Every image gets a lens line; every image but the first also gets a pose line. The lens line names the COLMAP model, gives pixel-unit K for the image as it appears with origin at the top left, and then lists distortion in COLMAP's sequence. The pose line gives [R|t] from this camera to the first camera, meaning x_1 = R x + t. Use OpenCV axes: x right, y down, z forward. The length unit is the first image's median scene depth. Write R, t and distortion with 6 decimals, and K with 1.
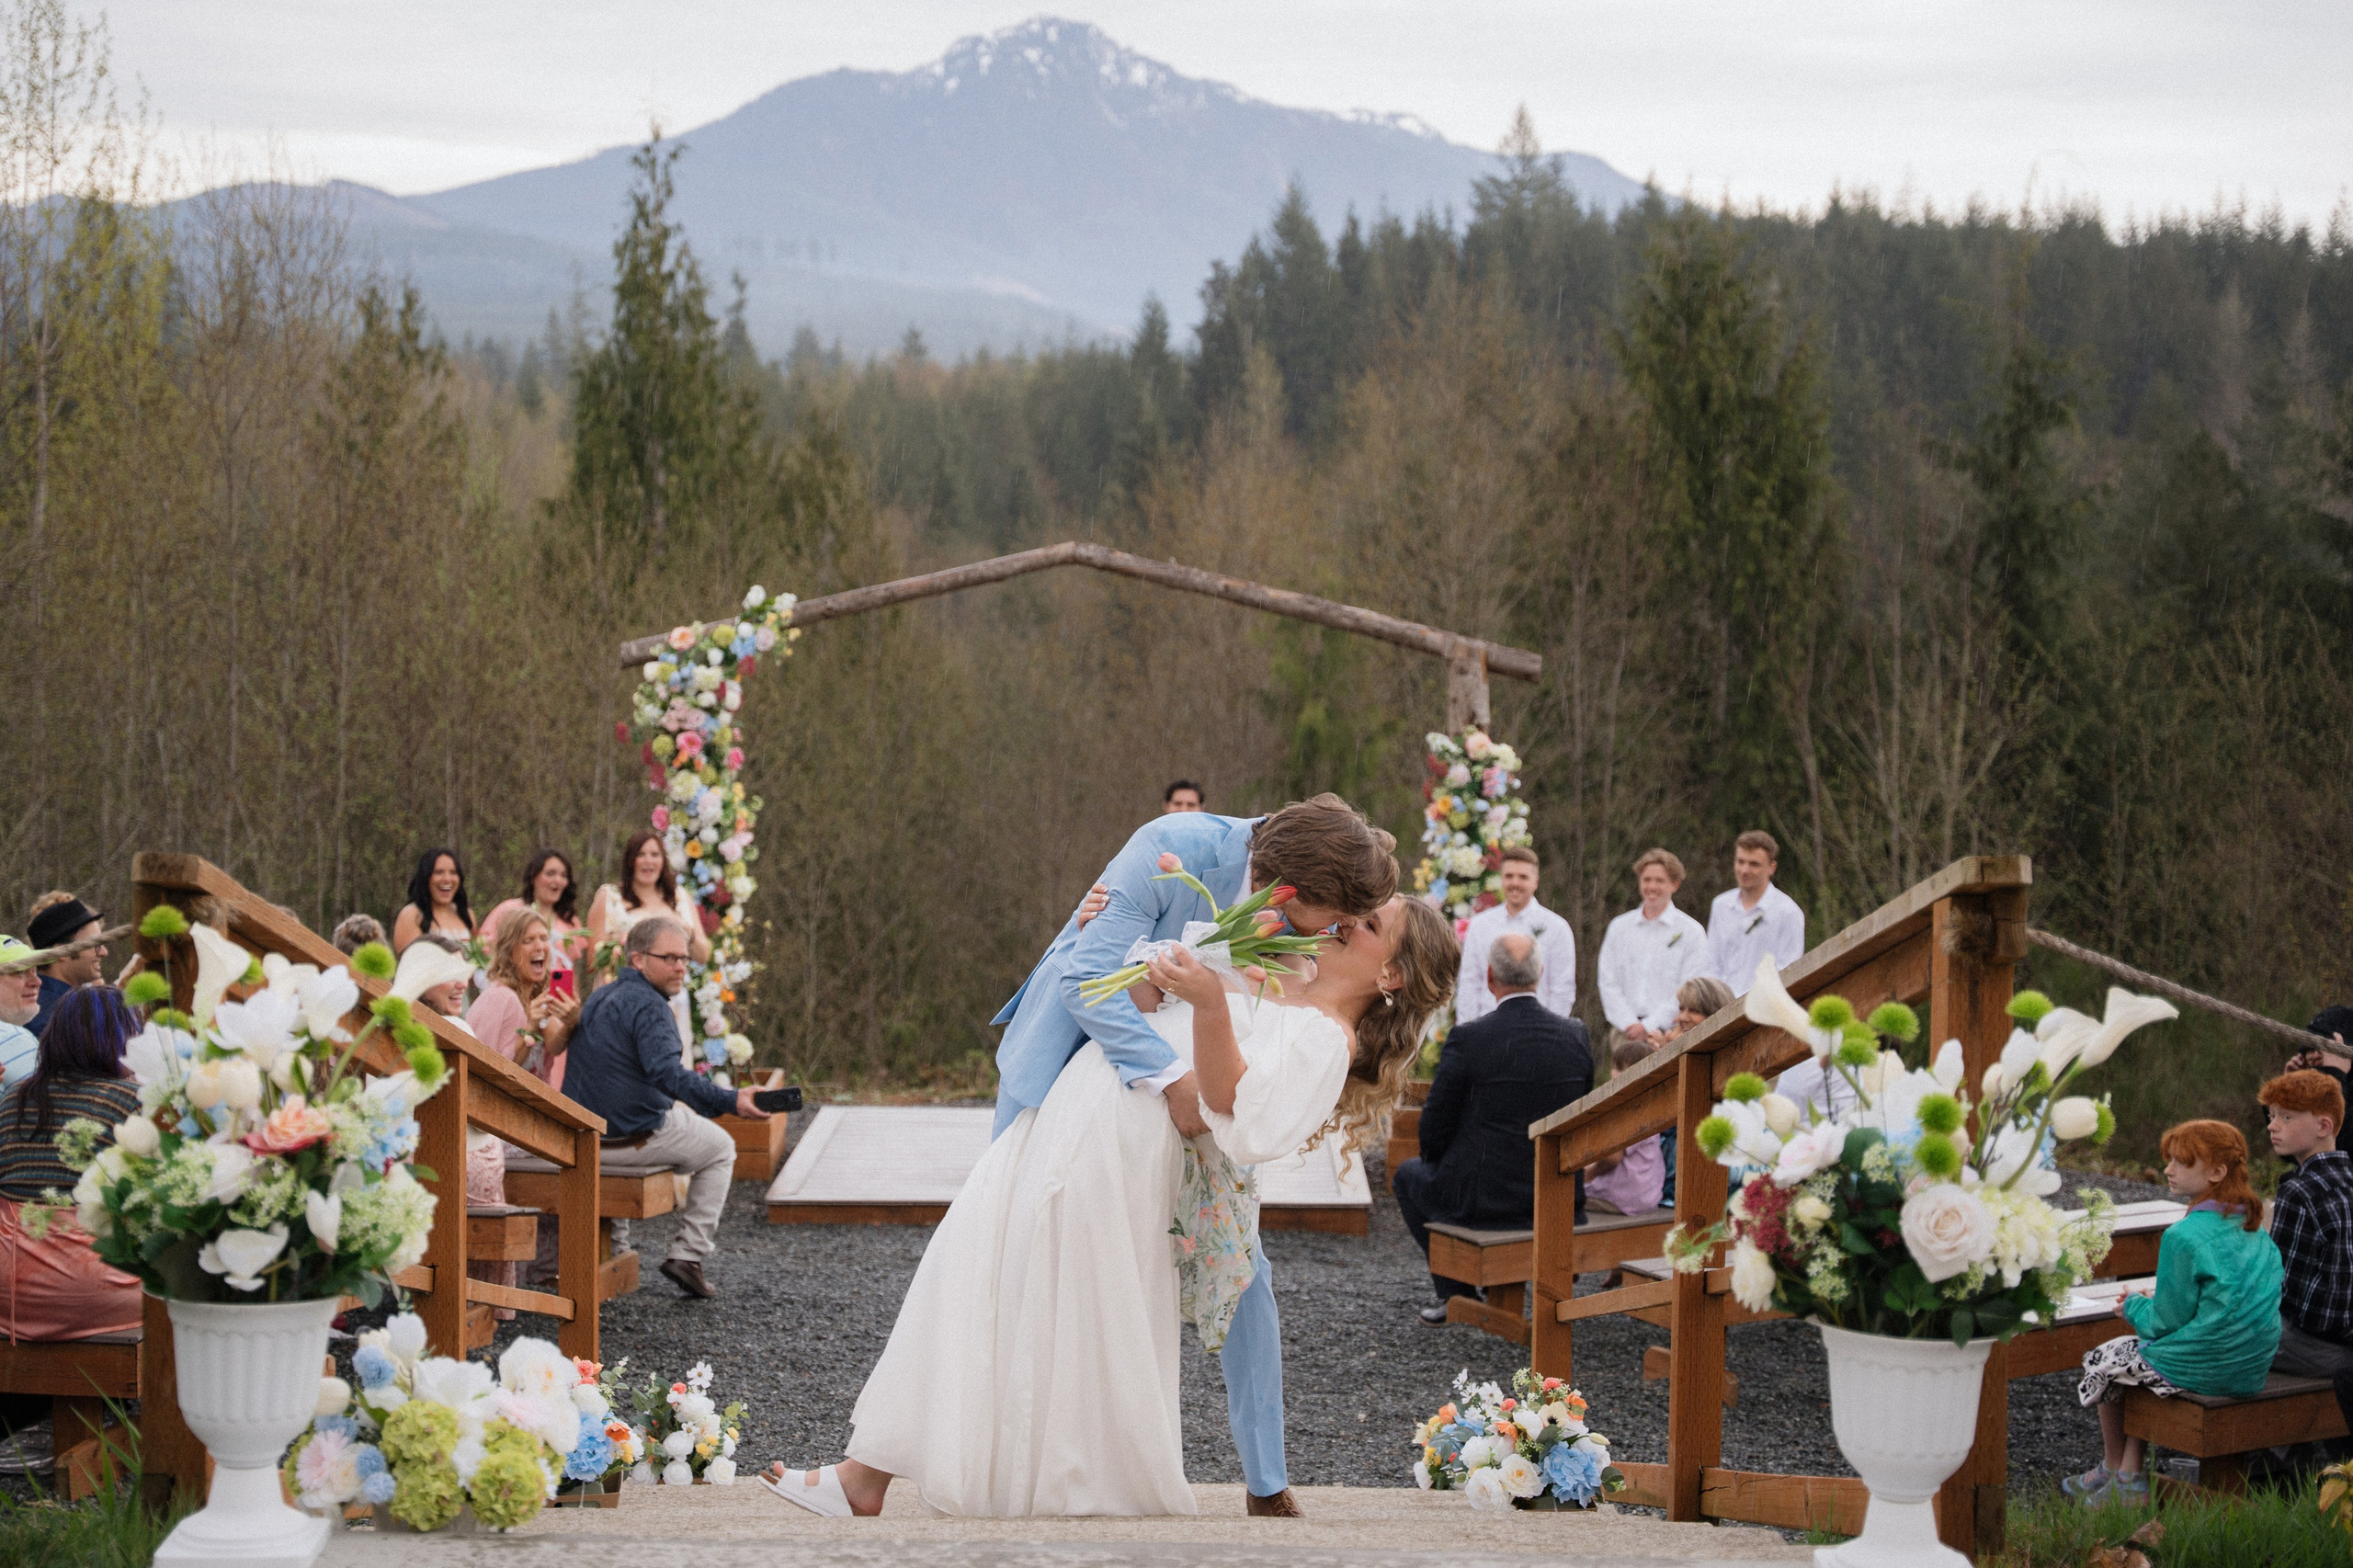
lens RADIAL K [[3851.7, 0, 1149.6], [0, 3851.7, 778.3], [0, 0, 1]] dist [0.175974, 0.022525]
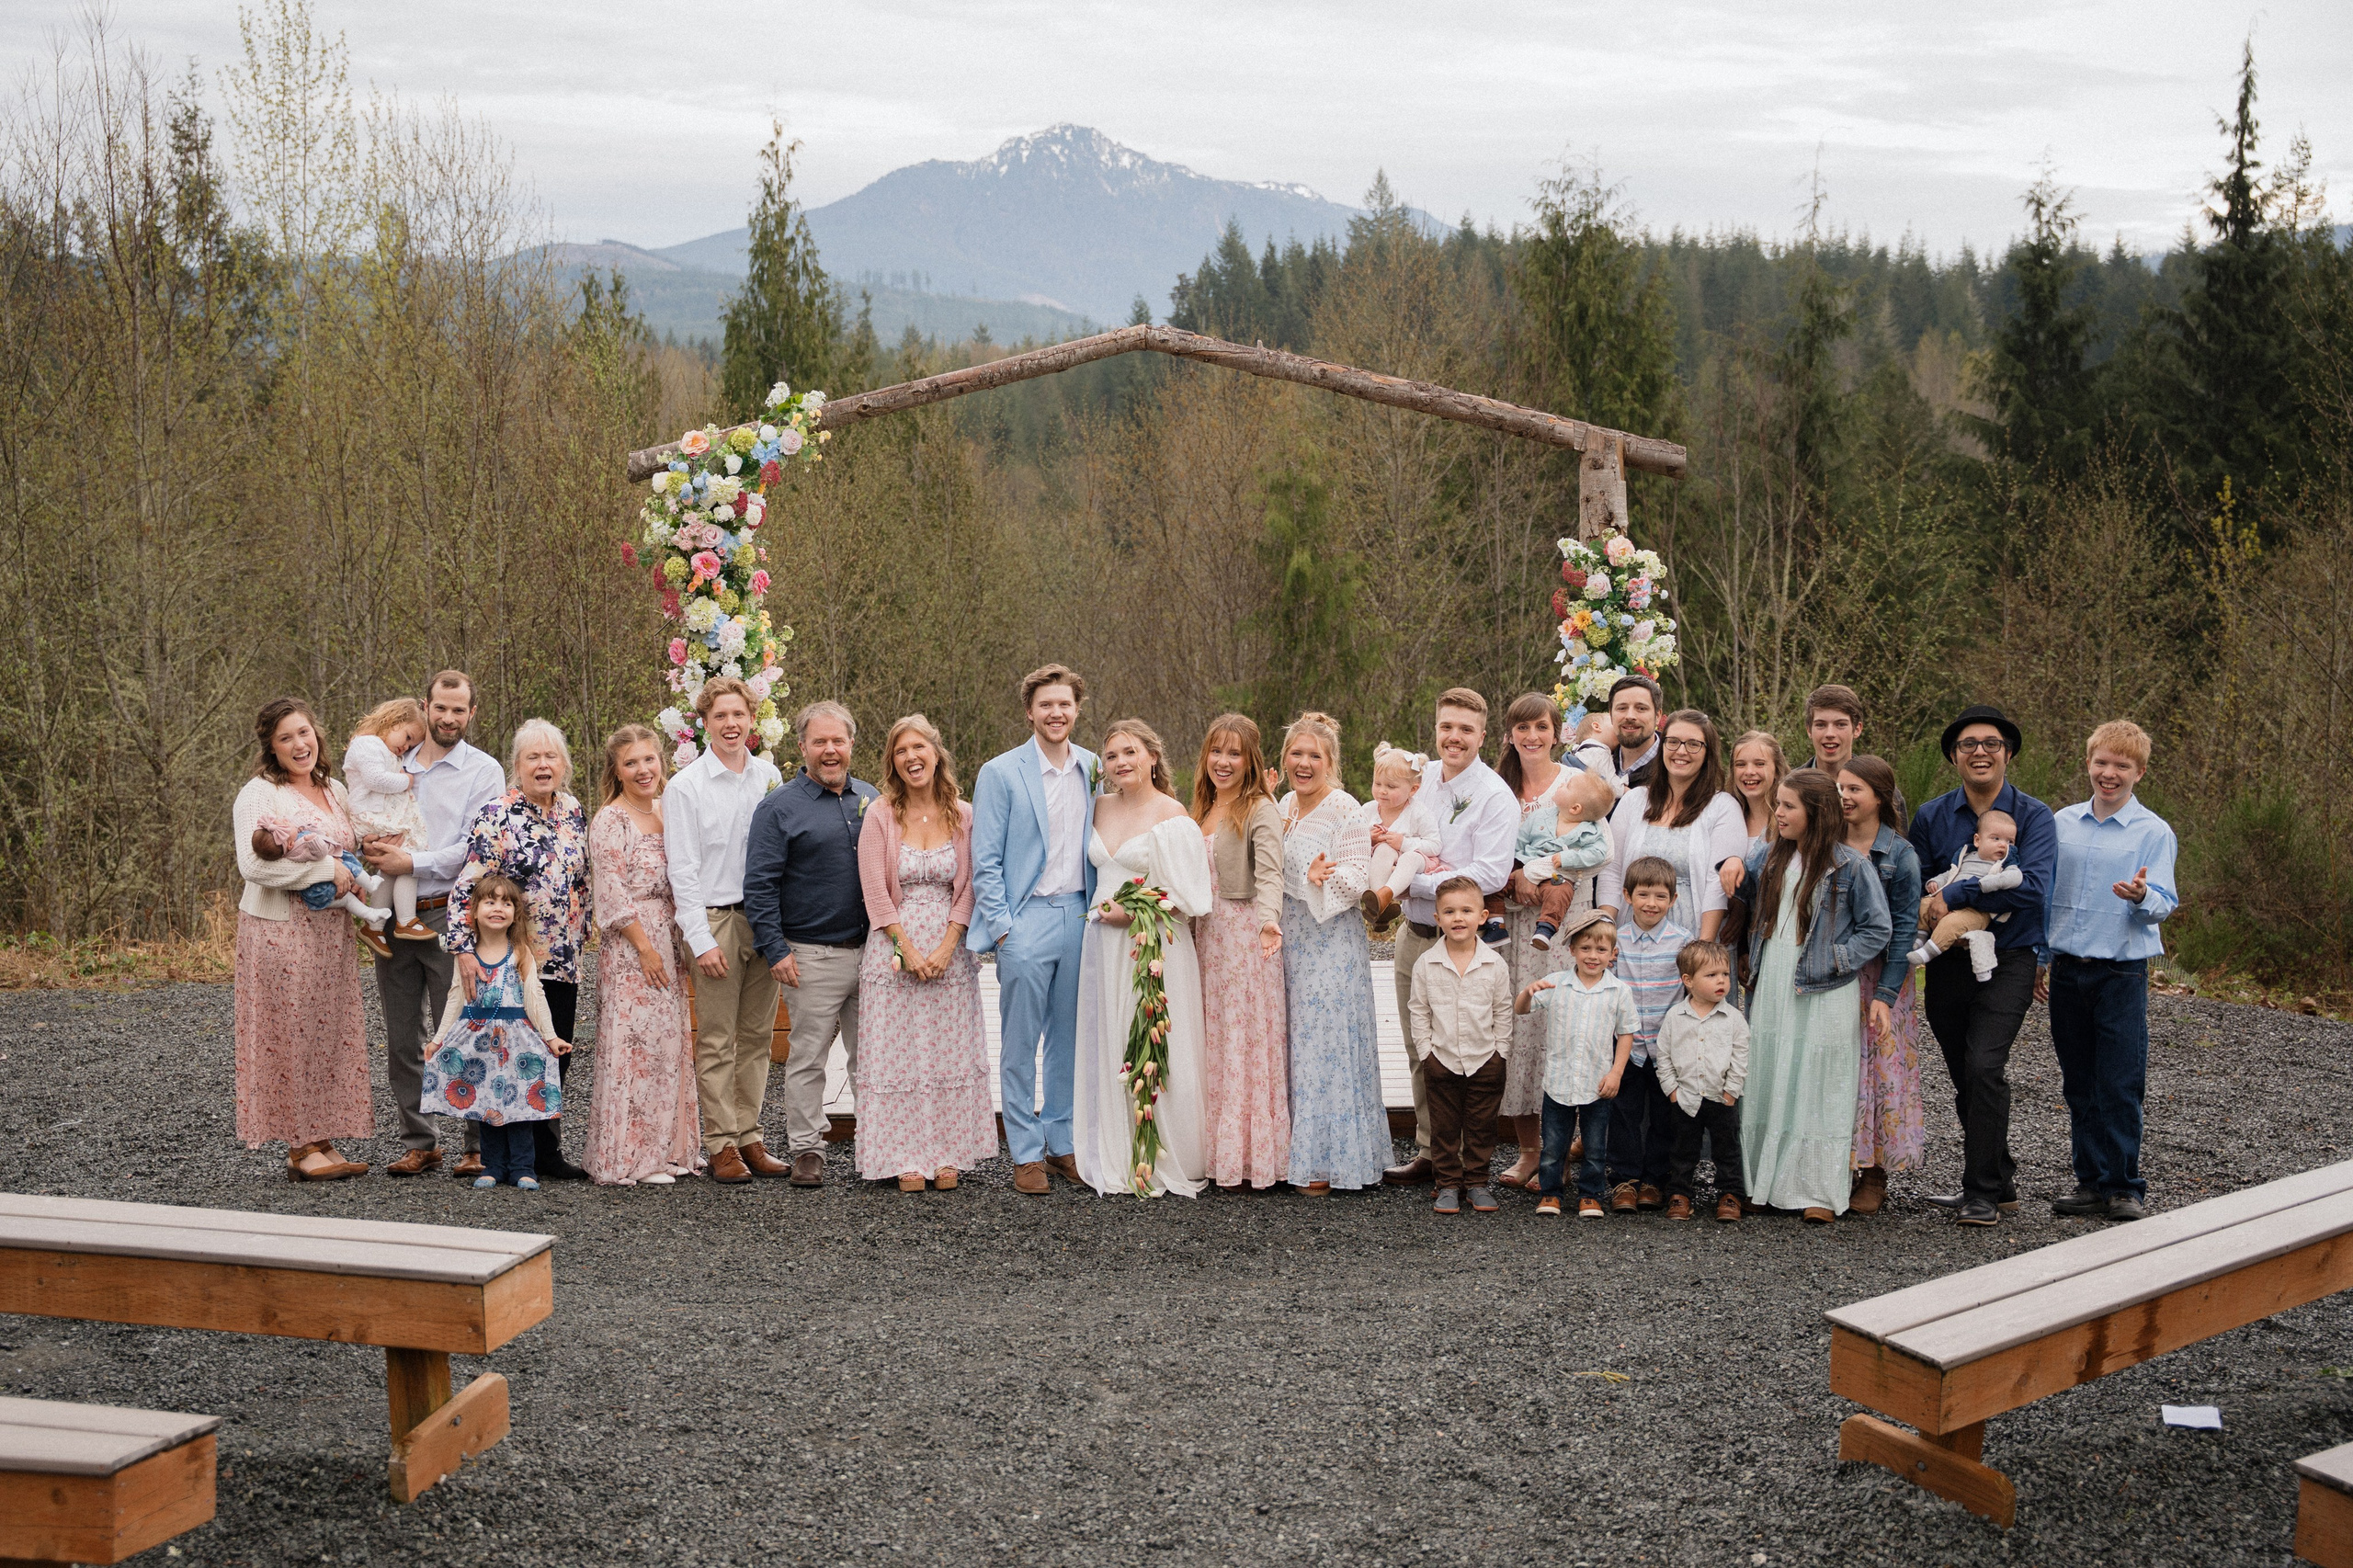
lens RADIAL K [[2461.5, 0, 1141.7], [0, 2461.5, 794.1], [0, 0, 1]] dist [-0.022116, 0.013203]
pose [[0.999822, -0.018843, -0.000478, -0.022088], [0.018830, 0.997330, 0.070554, 0.004991], [-0.000853, -0.070551, 0.997508, 0.439909]]
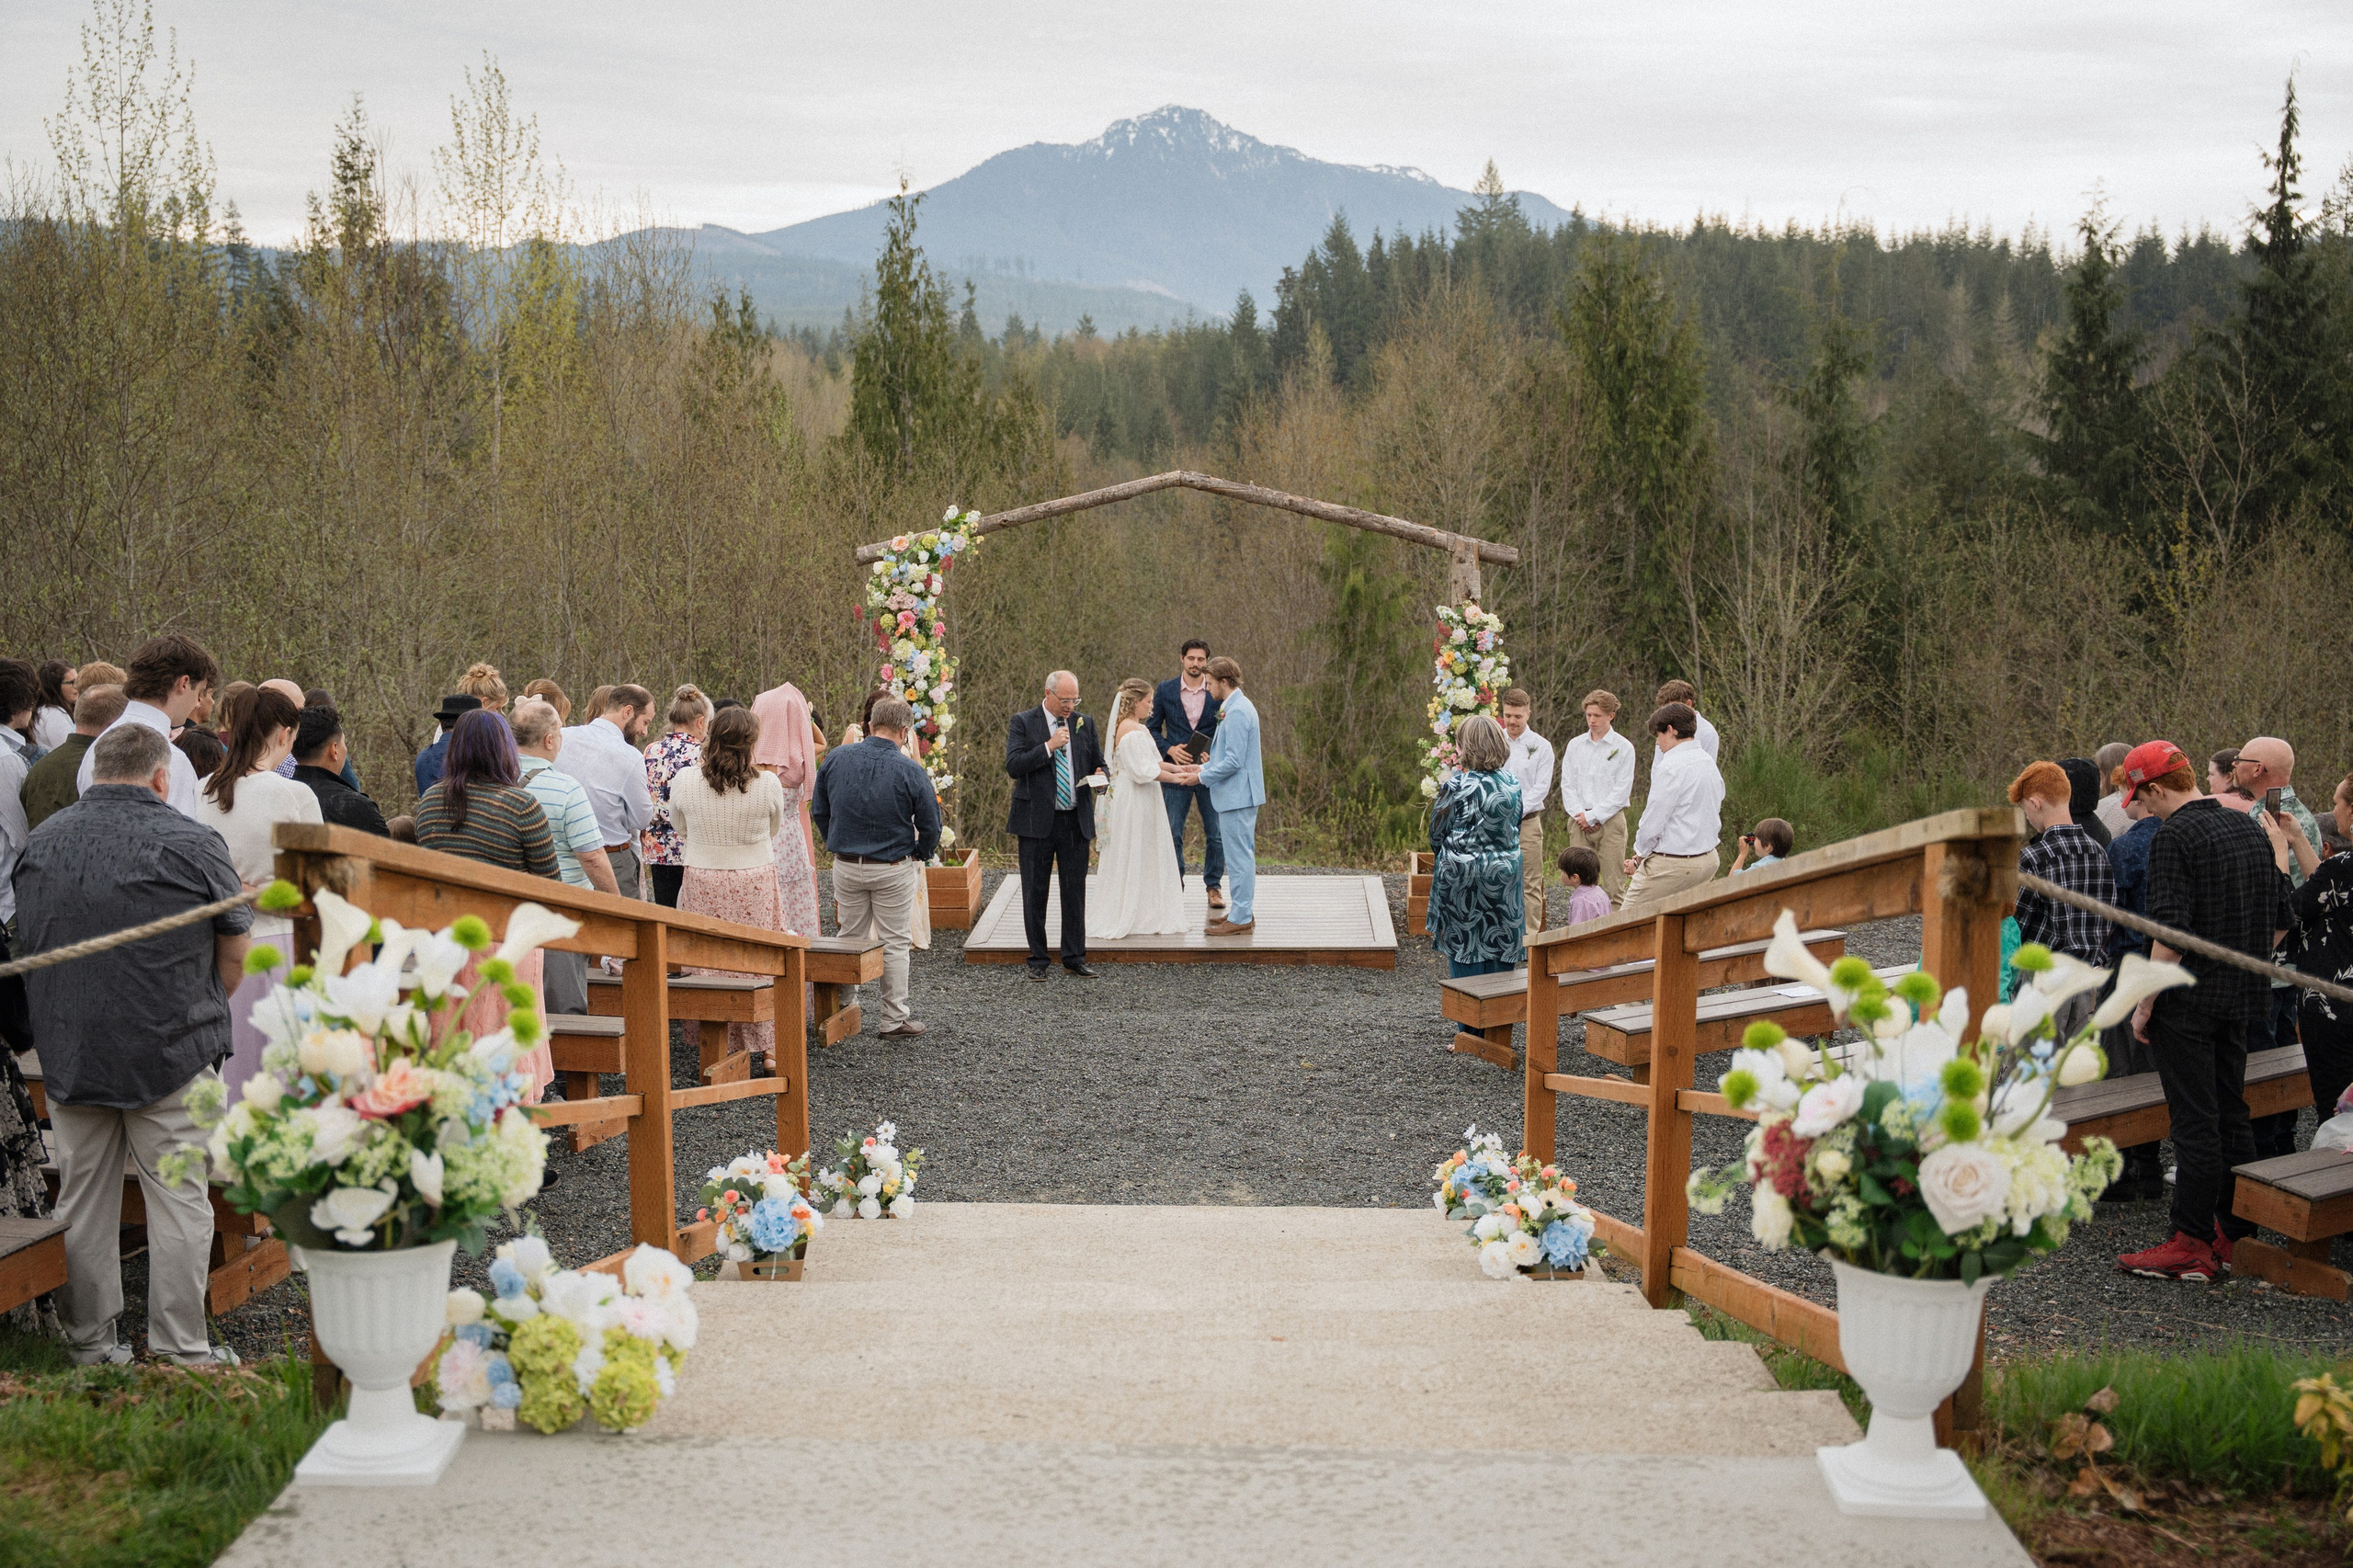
lens RADIAL K [[2534.5, 0, 1176.5], [0, 2534.5, 784.0], [0, 0, 1]] dist [-0.006729, 0.017848]
pose [[0.999566, -0.009035, -0.028034, 0.003595], [0.010910, 0.997663, 0.067456, -0.010104], [0.027359, -0.067733, 0.997328, 0.083204]]
